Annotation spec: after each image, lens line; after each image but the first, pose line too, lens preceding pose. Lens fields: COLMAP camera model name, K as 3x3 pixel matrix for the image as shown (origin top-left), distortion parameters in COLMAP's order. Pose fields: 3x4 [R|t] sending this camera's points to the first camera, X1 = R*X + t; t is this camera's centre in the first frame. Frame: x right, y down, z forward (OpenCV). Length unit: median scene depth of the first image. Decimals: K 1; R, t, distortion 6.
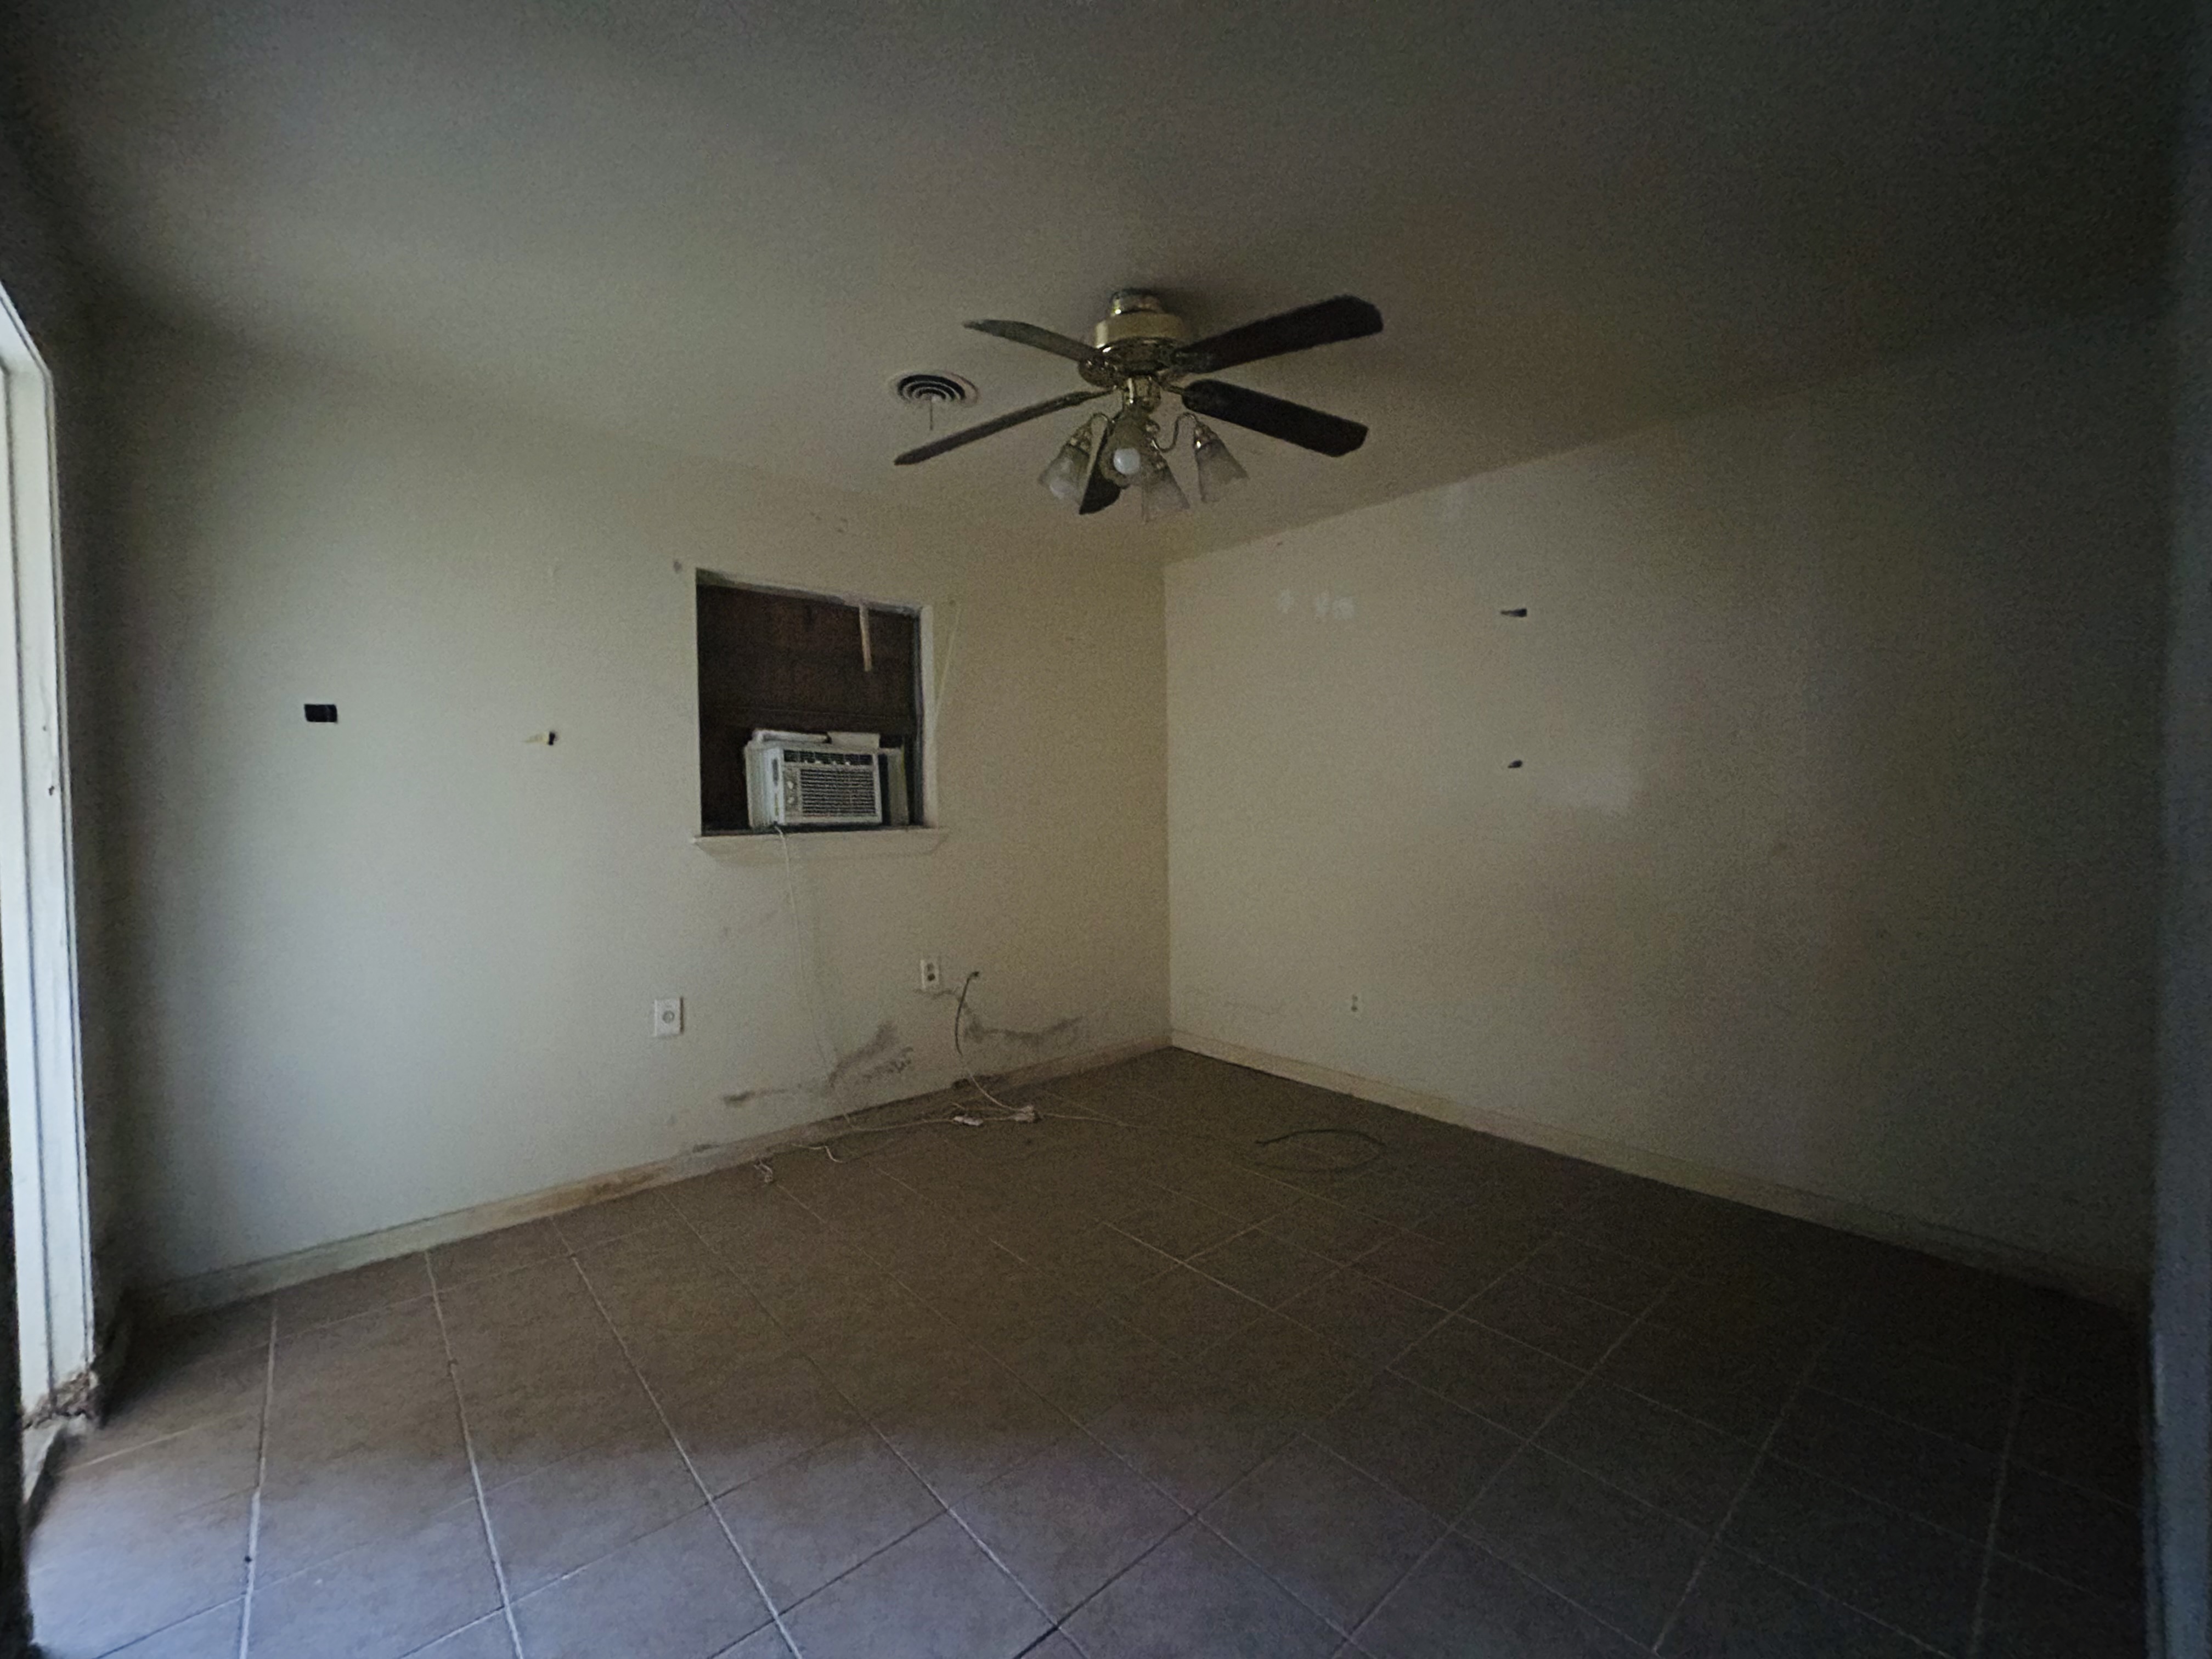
lens RADIAL K [[903.3, 0, 1096.0], [0, 903.3, 830.7], [0, 0, 1]] dist [0.001428, 0.000098]
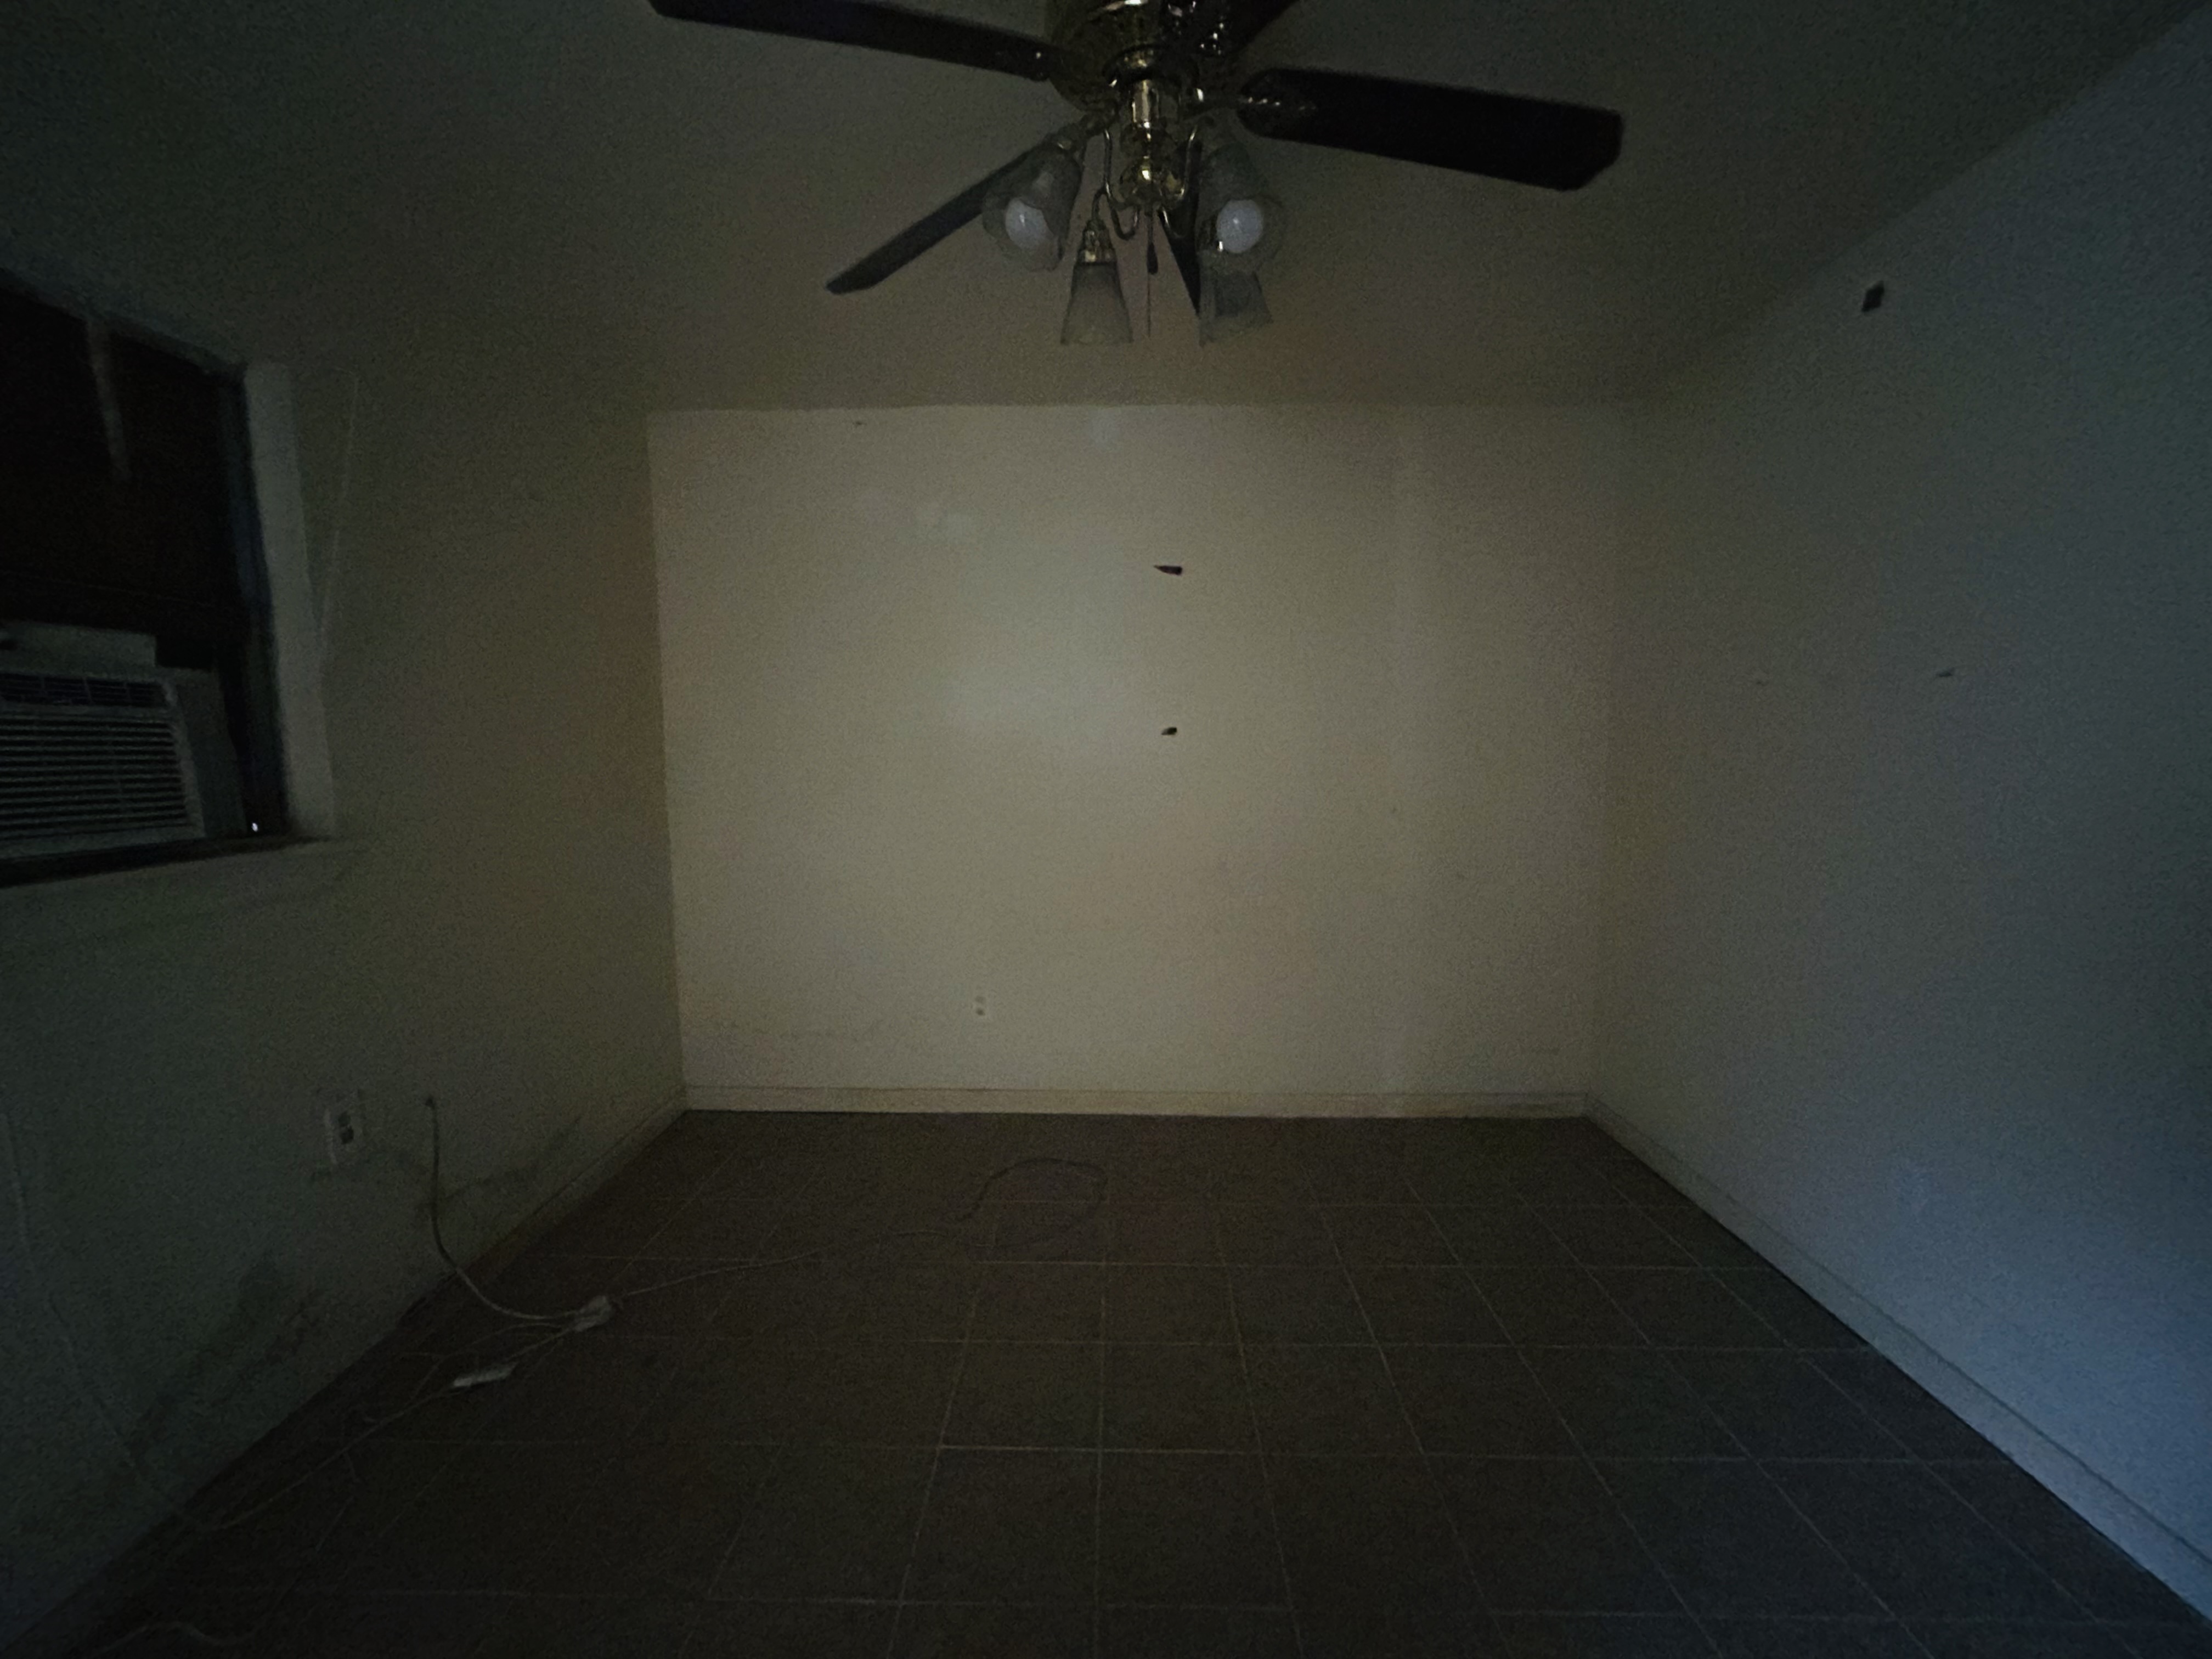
lens RADIAL K [[903.3, 0, 1096.0], [0, 903.3, 830.7], [0, 0, 1]] dist [0.001428, 0.000098]
pose [[0.667905, -0.070875, 0.740864, -0.272383], [0.016596, 0.996626, 0.080381, -0.041824], [-0.744062, -0.041391, 0.666828, 0.376587]]
